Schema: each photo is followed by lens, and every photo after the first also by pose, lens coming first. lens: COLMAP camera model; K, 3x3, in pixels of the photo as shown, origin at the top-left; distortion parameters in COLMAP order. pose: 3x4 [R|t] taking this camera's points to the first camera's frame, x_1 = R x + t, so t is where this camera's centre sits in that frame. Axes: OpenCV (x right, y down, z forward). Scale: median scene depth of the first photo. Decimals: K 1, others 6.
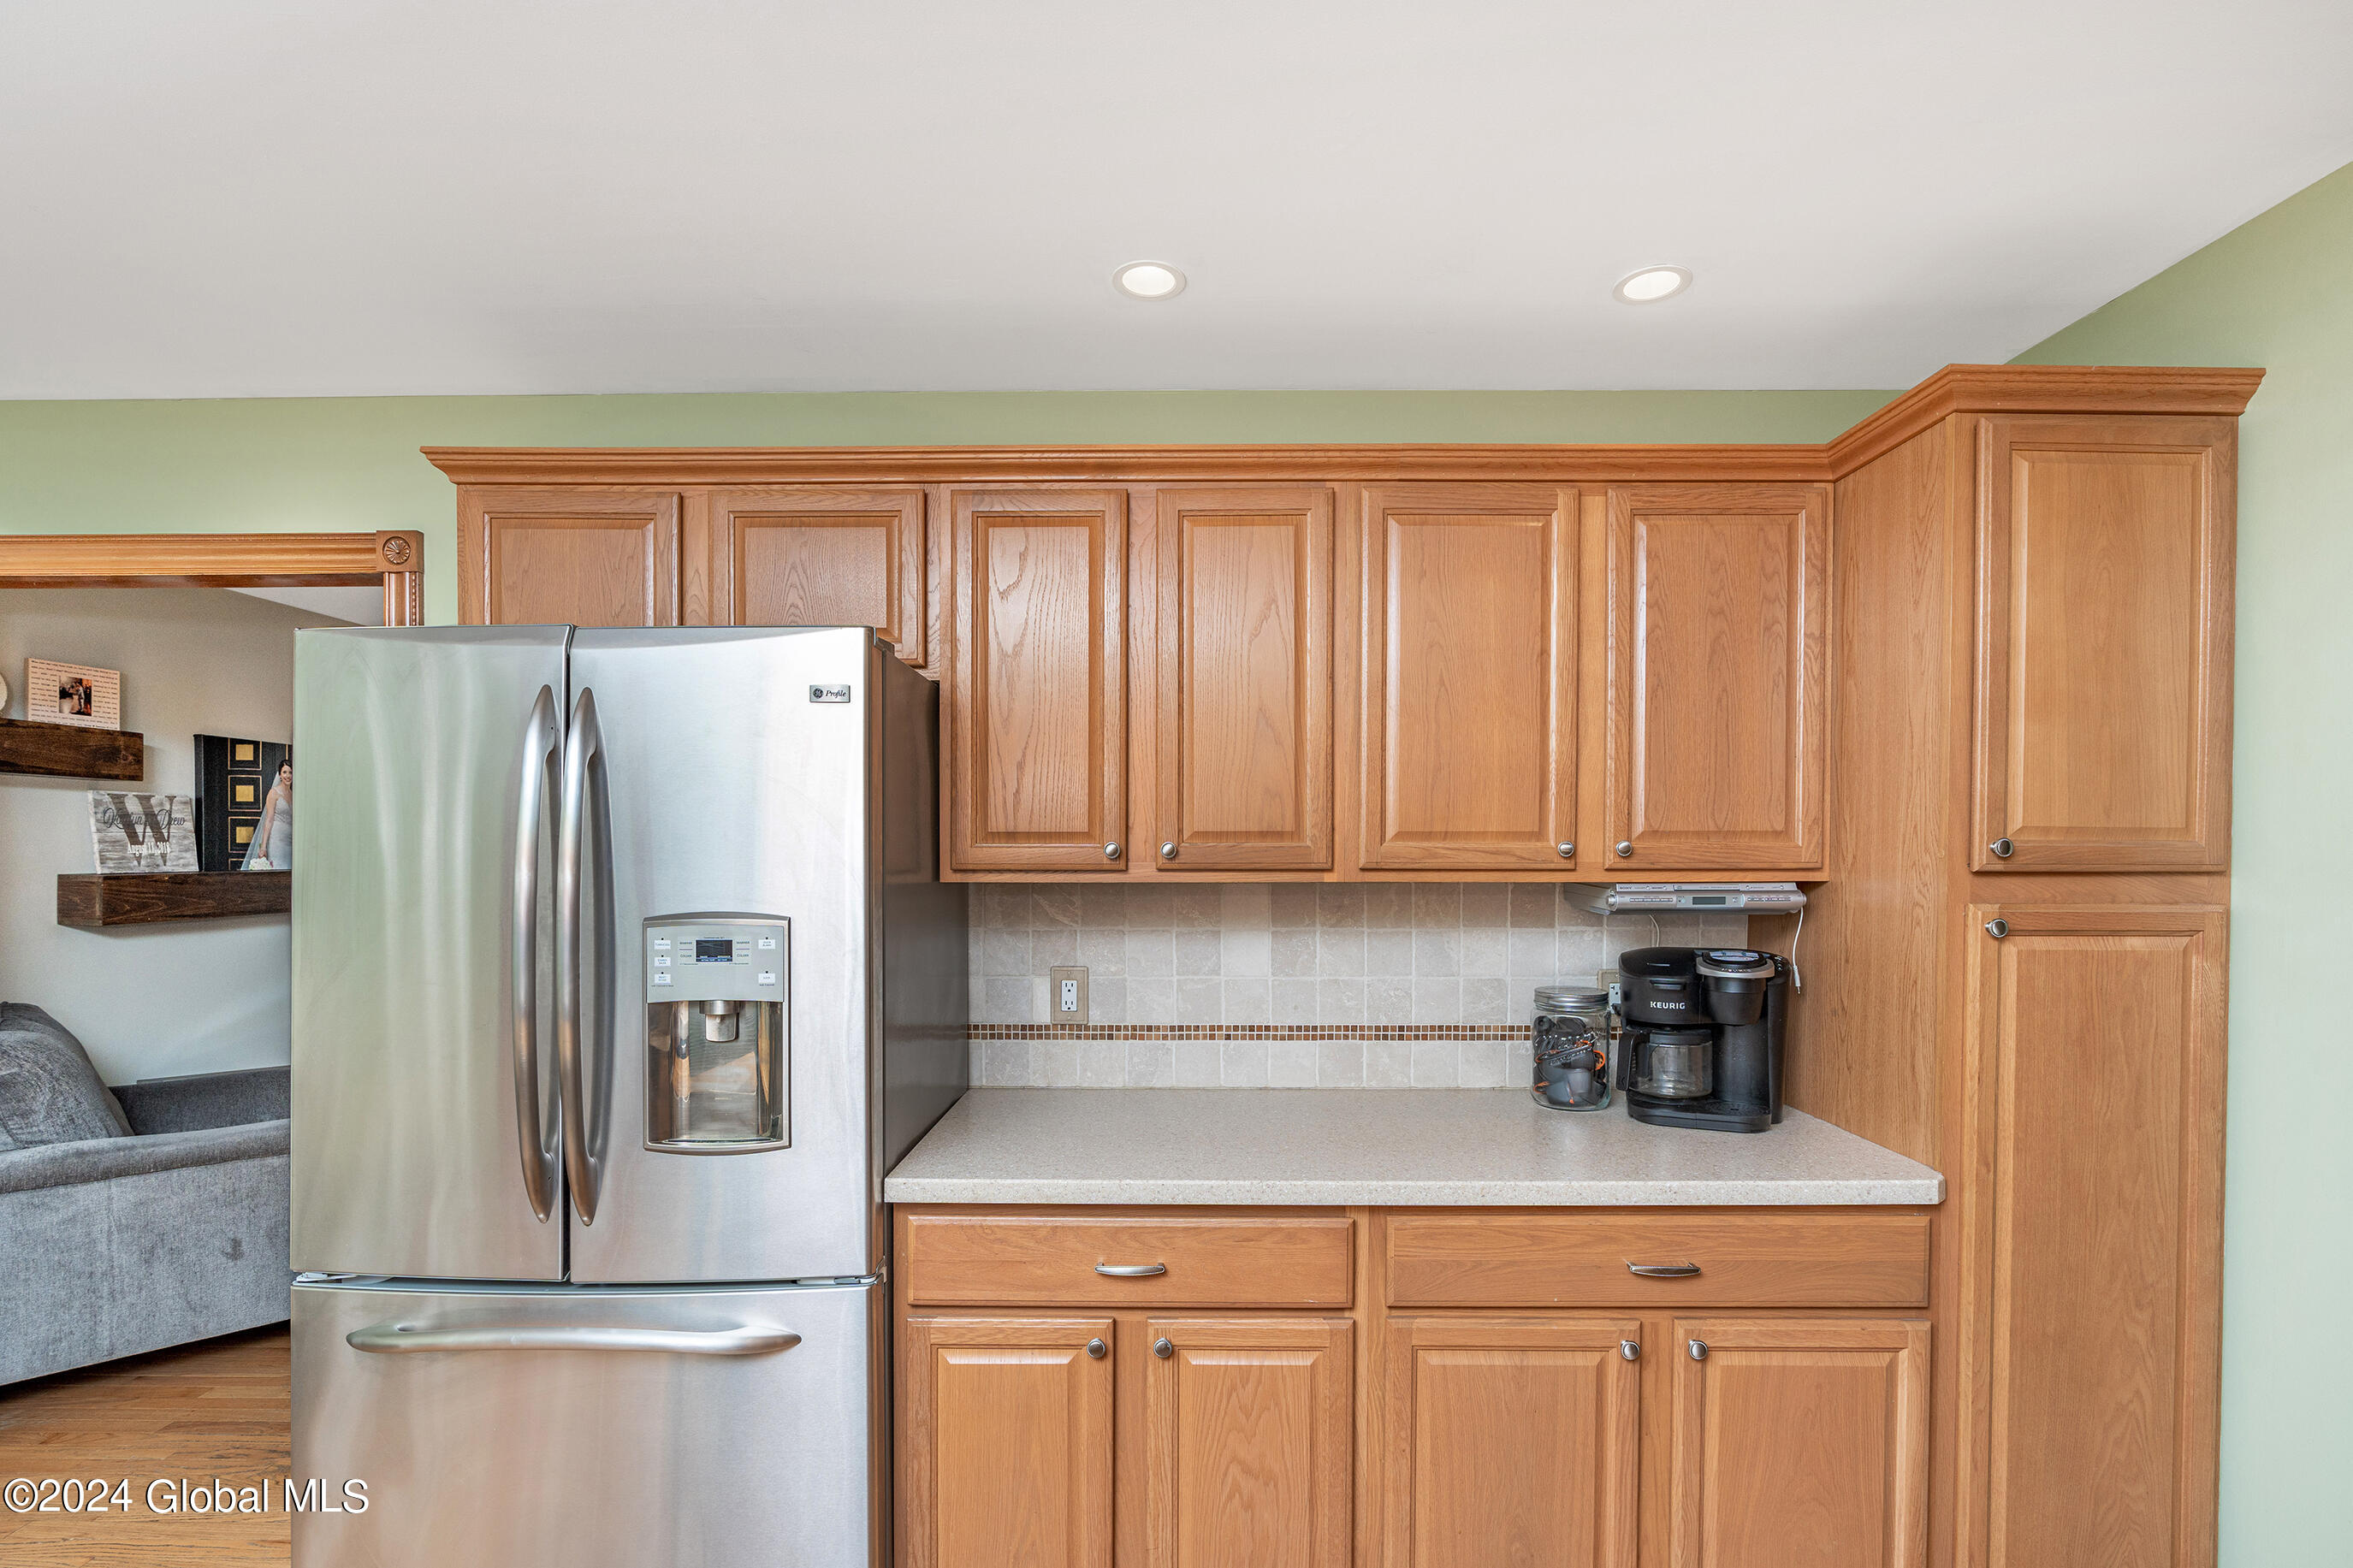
lens RADIAL K [[1085.0, 0, 1232.2], [0, 1085.0, 854.8], [0, 0, 1]] dist [-0.003633, 0.003488]
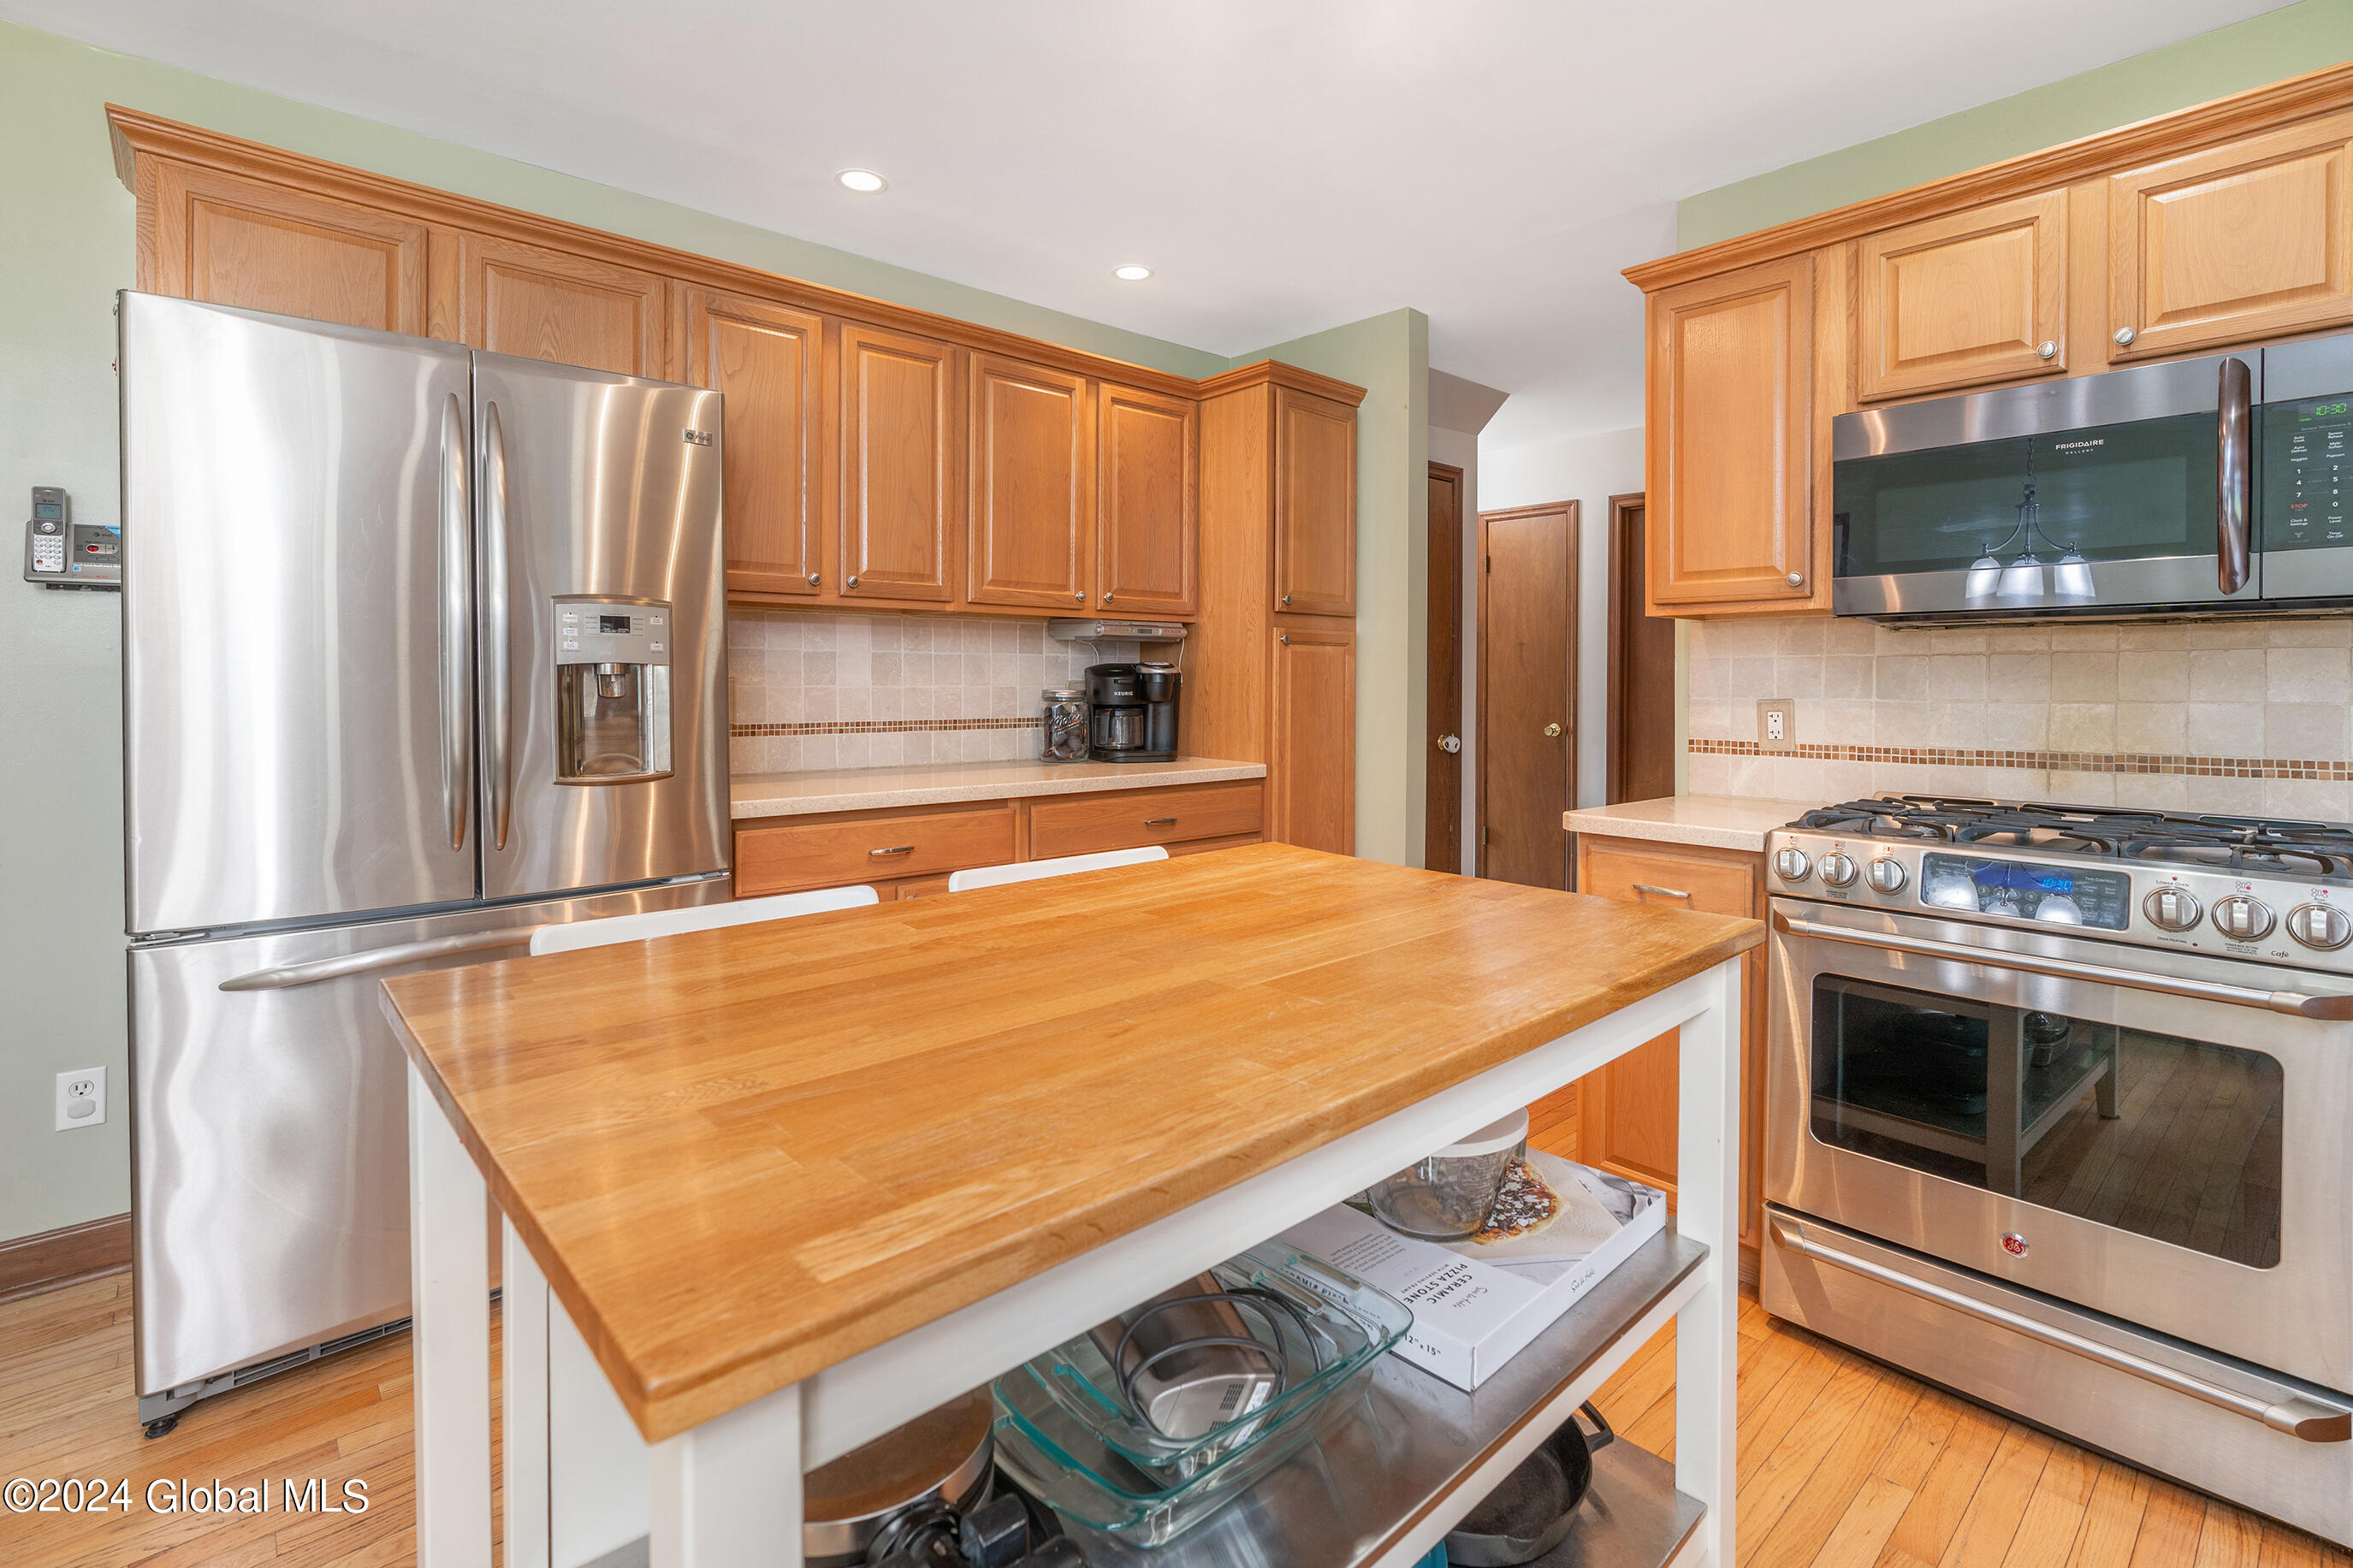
lens RADIAL K [[1085.0, 0, 1175.5], [0, 1085.0, 682.9], [0, 0, 1]] dist [-0.003633, 0.003488]
pose [[0.744610, 0.001479, 0.667499, -0.682296], [0.005148, 0.999955, -0.007958, 0.139656], [-0.667480, 0.009362, 0.744569, -0.318612]]
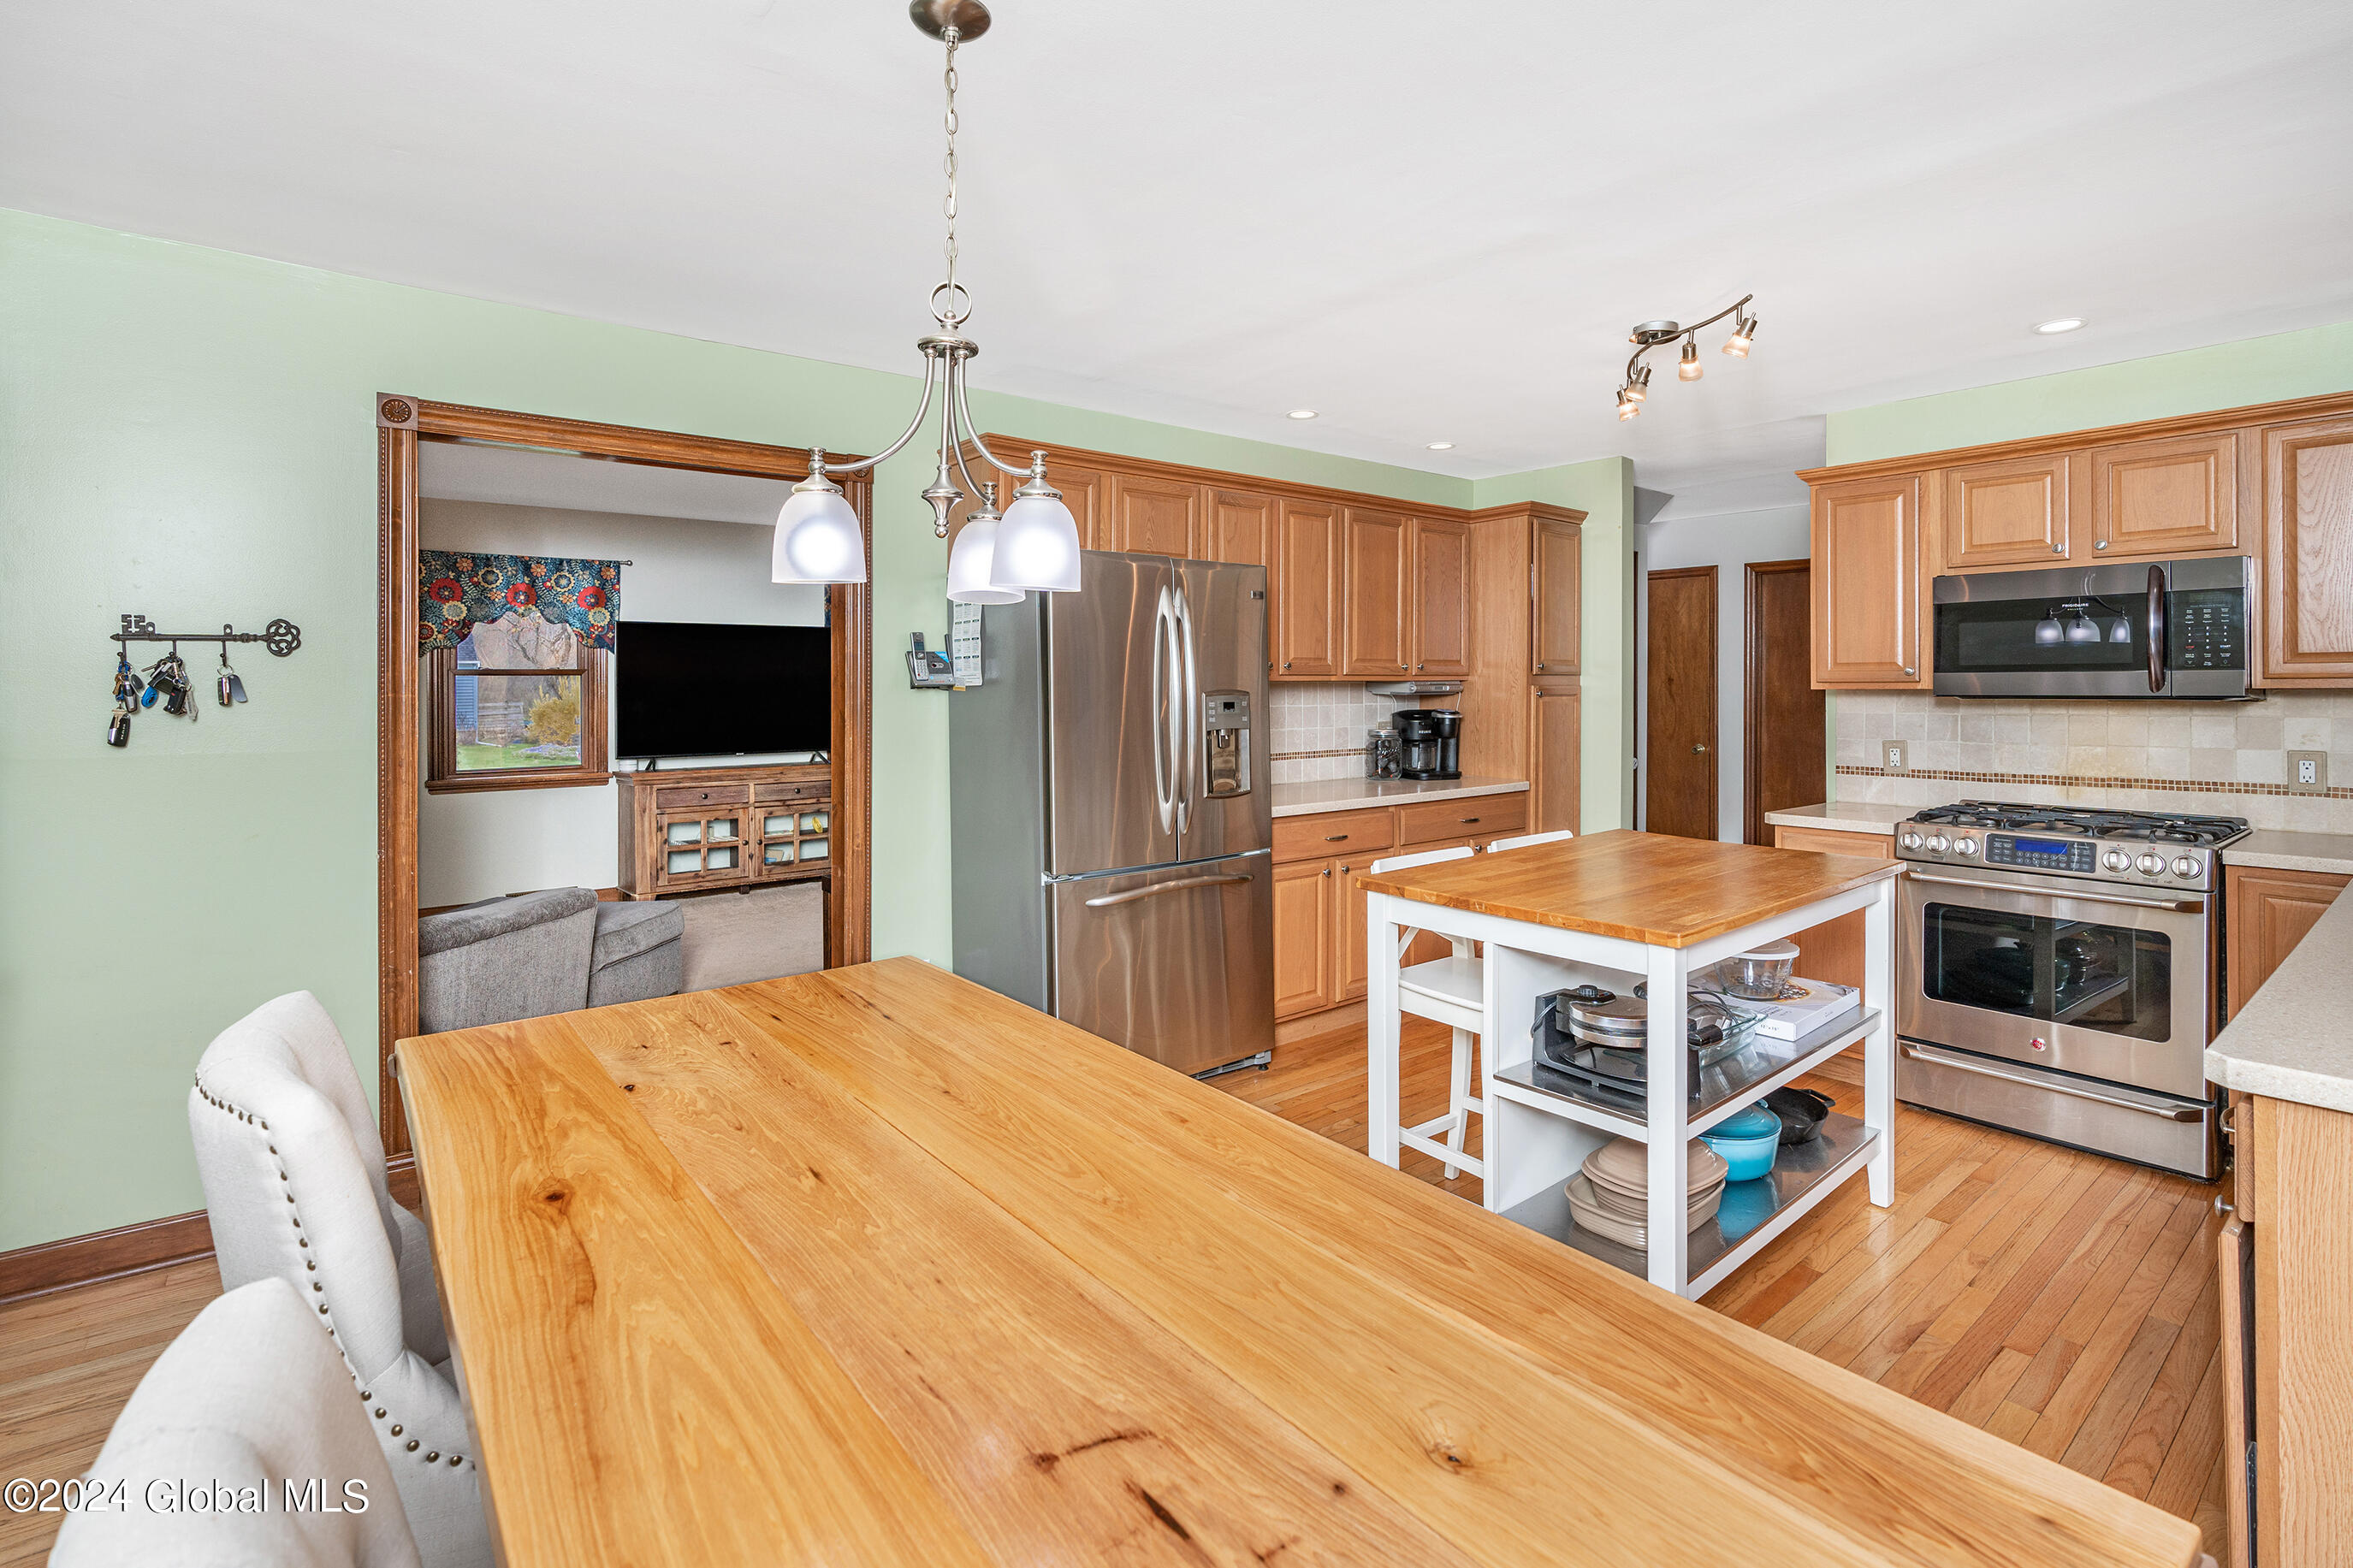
lens RADIAL K [[1085.0, 0, 1216.2], [0, 1085.0, 689.0], [0, 0, 1]] dist [-0.003633, 0.003488]
pose [[0.766869, -0.001398, 0.641802, -1.543769], [0.010281, 0.999896, -0.010107, 0.064424], [-0.641721, 0.014349, 0.766804, -0.569363]]
